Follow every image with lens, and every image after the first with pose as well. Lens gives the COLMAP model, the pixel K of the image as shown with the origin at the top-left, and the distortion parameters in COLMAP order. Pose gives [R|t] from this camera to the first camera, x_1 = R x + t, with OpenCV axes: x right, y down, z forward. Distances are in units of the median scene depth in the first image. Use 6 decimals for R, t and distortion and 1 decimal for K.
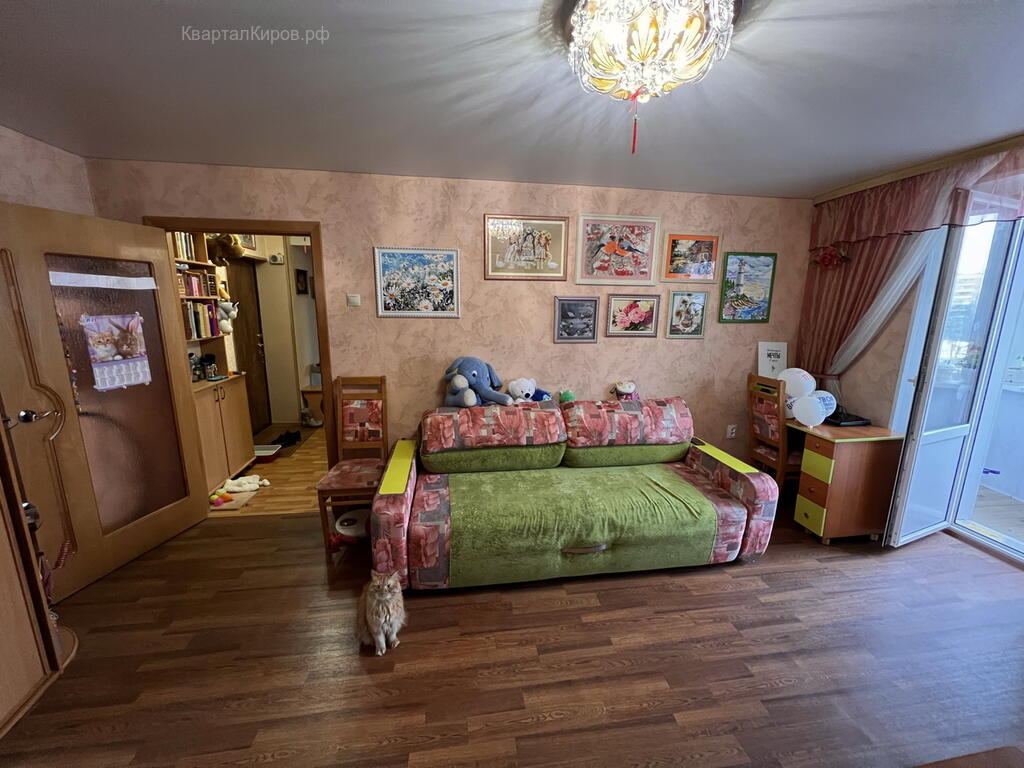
lens RADIAL K [[407.3, 0, 512.0], [0, 407.3, 386.8], [0, 0, 1]] dist [-0.001036, -0.000739]
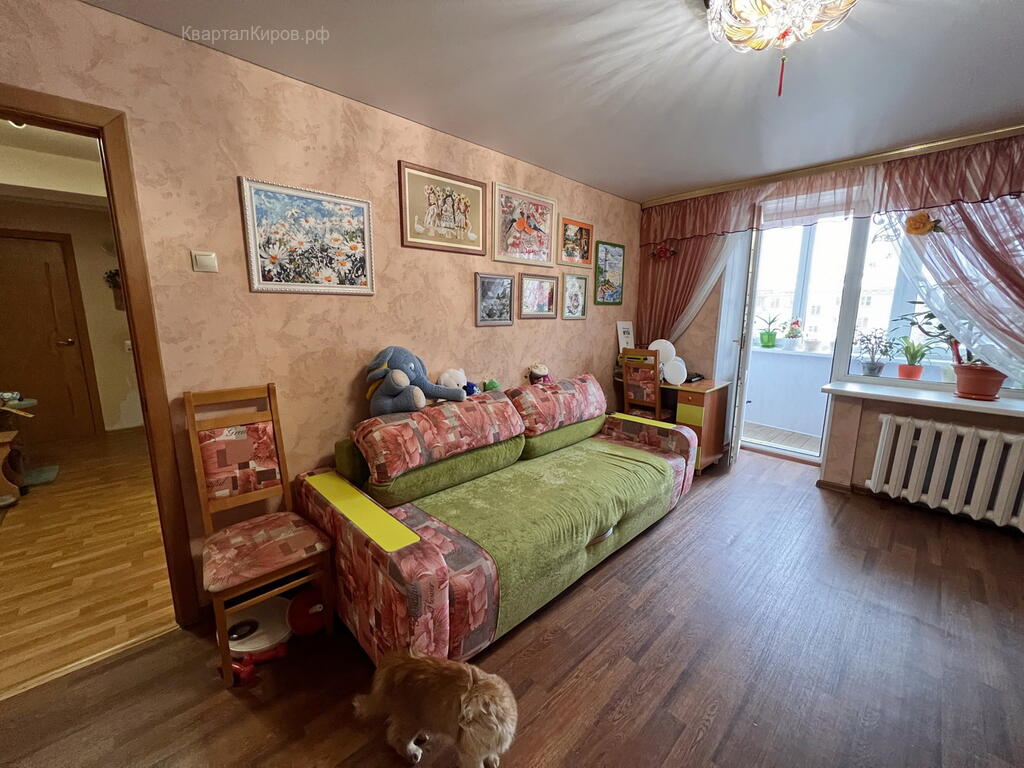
lens RADIAL K [[407.3, 0, 511.0], [0, 407.3, 385.8], [0, 0, 1]] dist [-0.001036, -0.000739]
pose [[0.814361, -0.114203, 0.569011, -0.376997], [0.121594, 0.992262, 0.025127, 0.006900], [-0.567477, 0.048725, 0.821946, 0.260612]]
